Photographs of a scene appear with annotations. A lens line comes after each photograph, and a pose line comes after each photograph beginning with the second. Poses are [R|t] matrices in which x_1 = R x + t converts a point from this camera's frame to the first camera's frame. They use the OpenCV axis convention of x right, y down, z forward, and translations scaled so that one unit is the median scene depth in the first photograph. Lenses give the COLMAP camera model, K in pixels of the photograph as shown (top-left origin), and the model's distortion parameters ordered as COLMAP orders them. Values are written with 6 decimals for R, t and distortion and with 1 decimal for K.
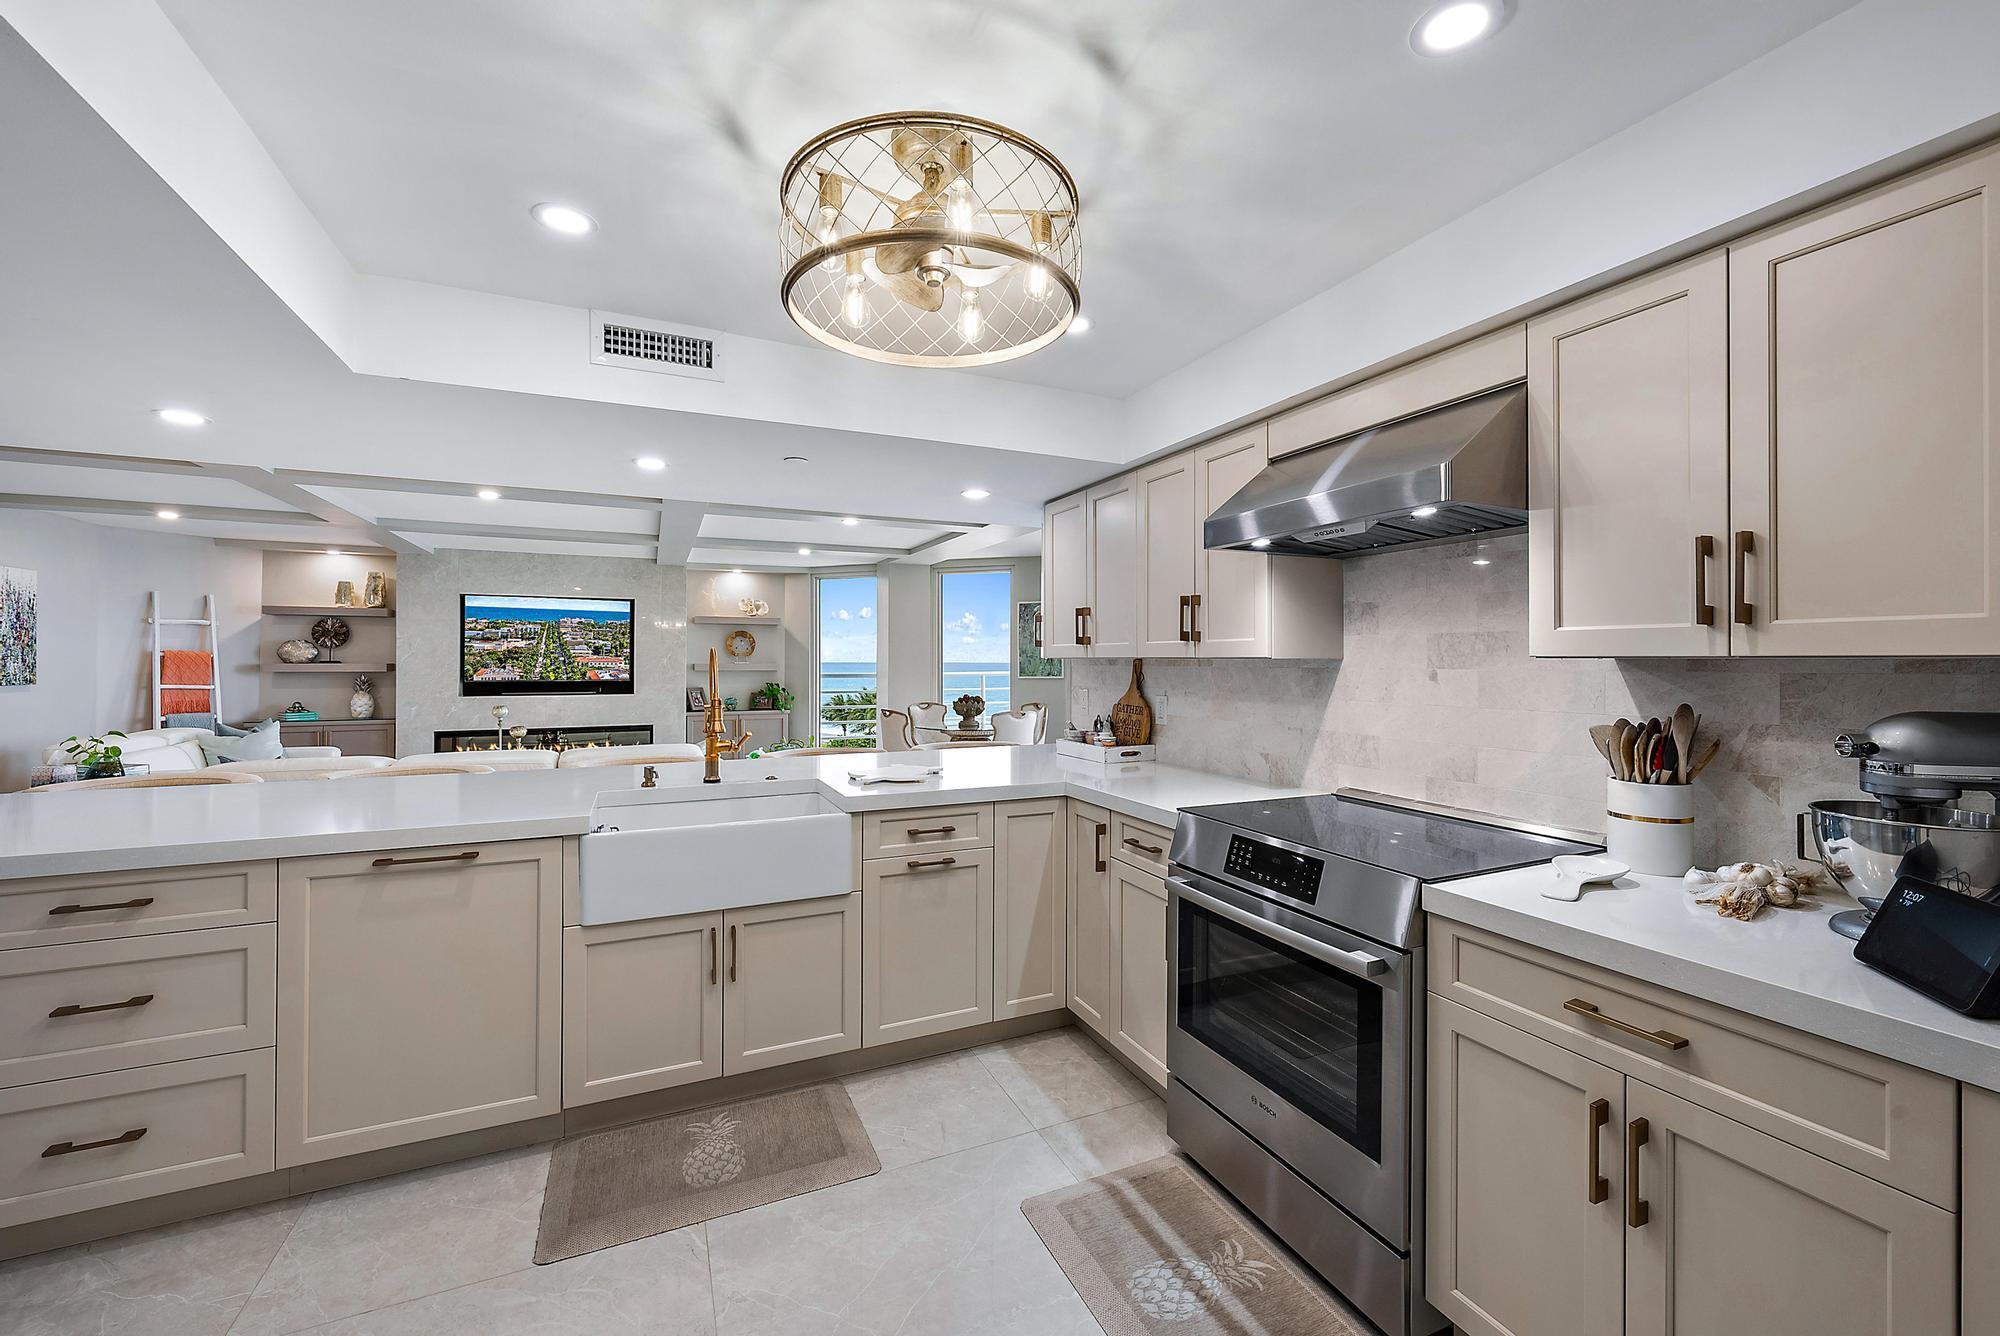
lens RADIAL K [[790.9, 0, 1019.9], [0, 790.9, 658.4], [0, 0, 1]] dist [-0.002573, 0.000033]
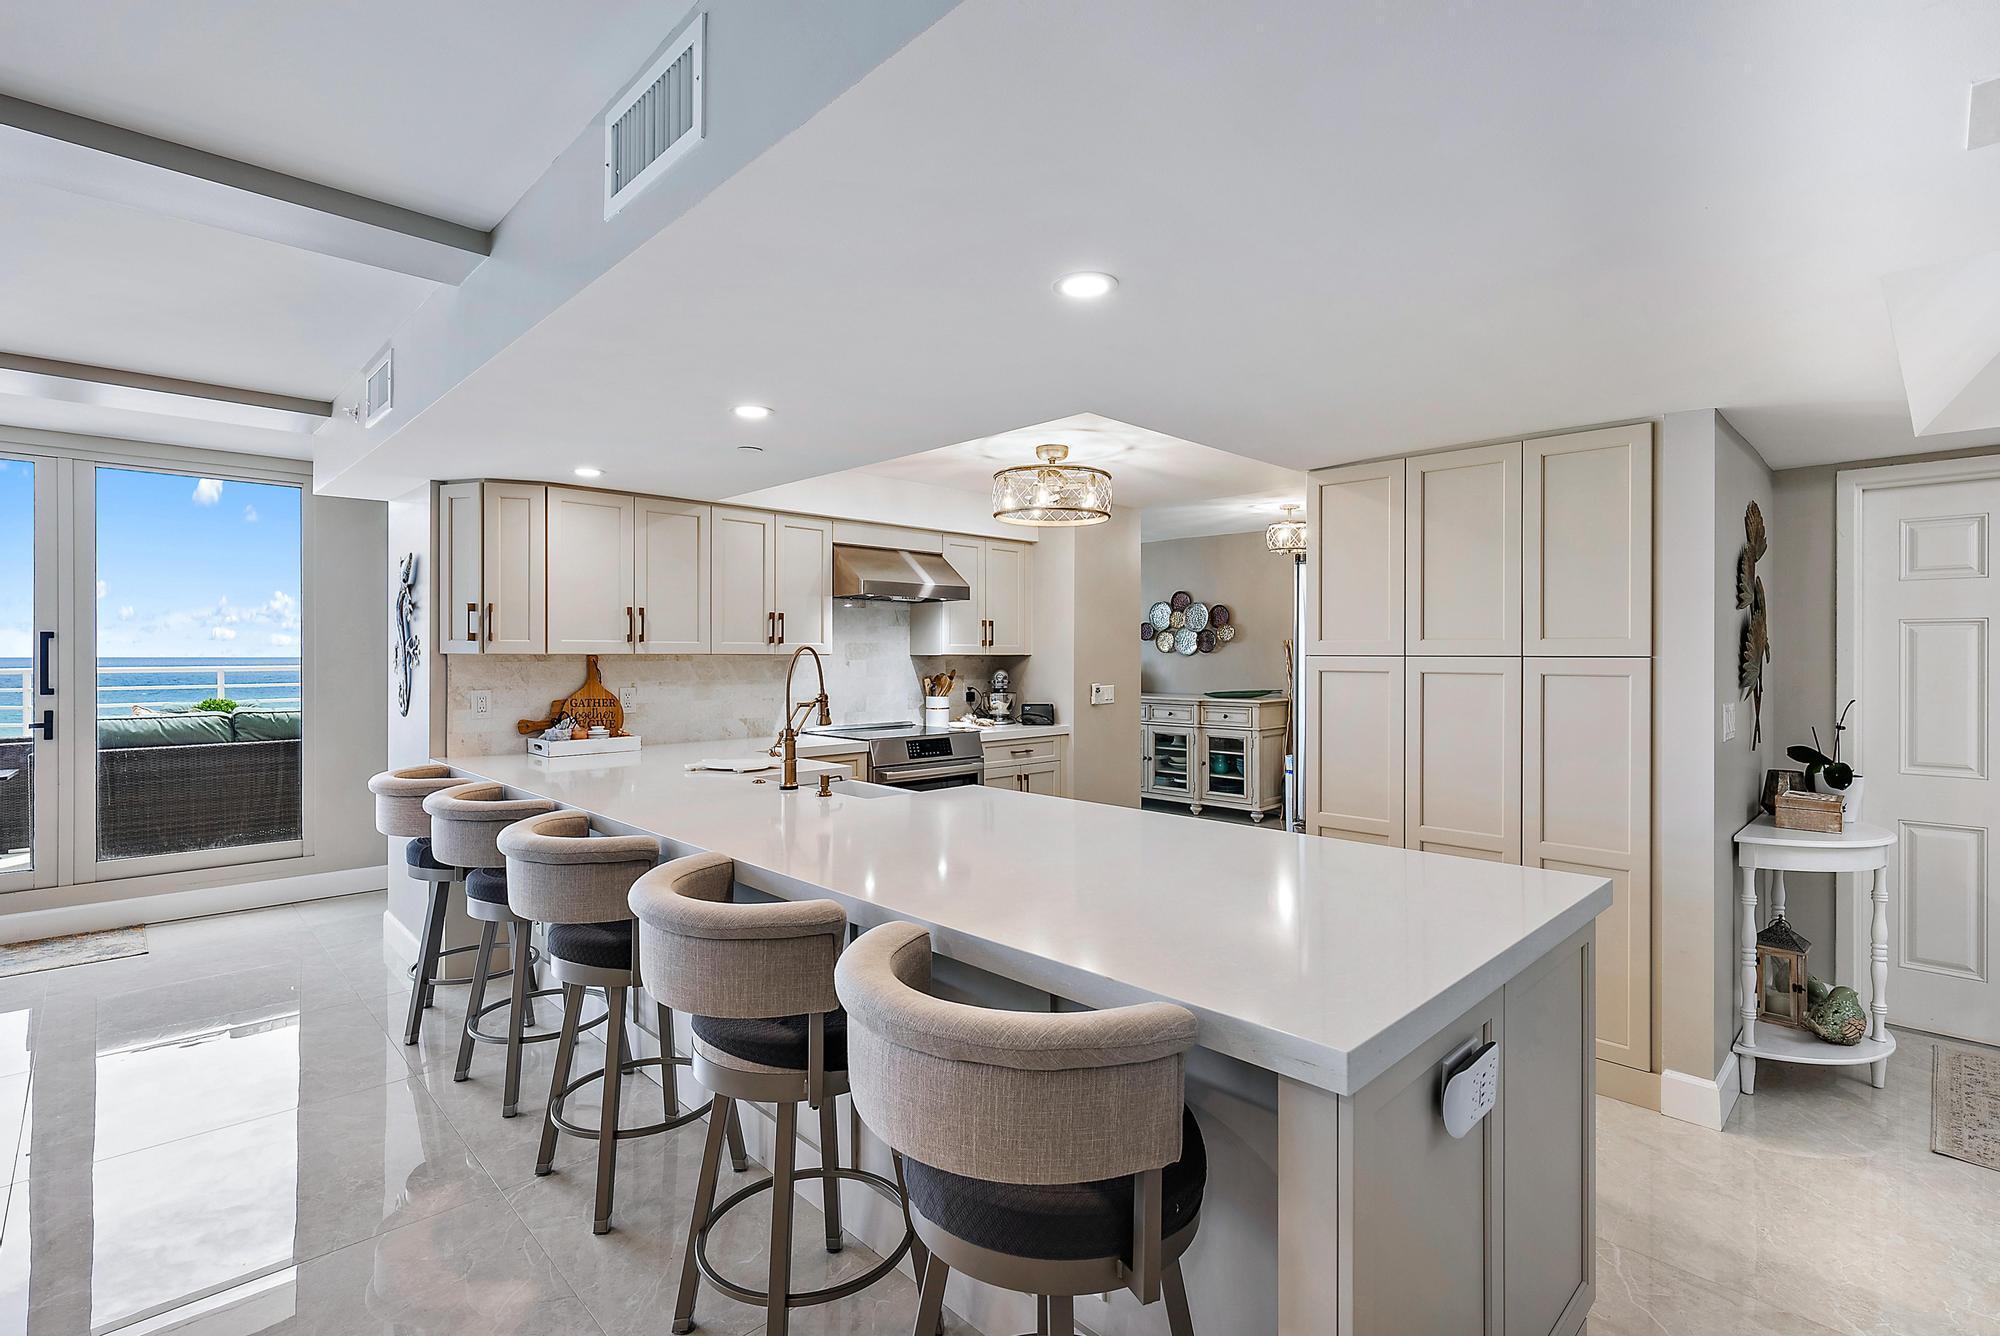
lens RADIAL K [[911.7, 0, 1045.0], [0, 911.7, 660.5], [0, 0, 1]] dist [-0.003378, -0.000952]
pose [[-0.366592, -0.007661, 0.930350, -0.586428], [-0.004554, 0.999969, 0.006439, -0.001149], [-0.930370, -0.001876, -0.366616, 0.433370]]
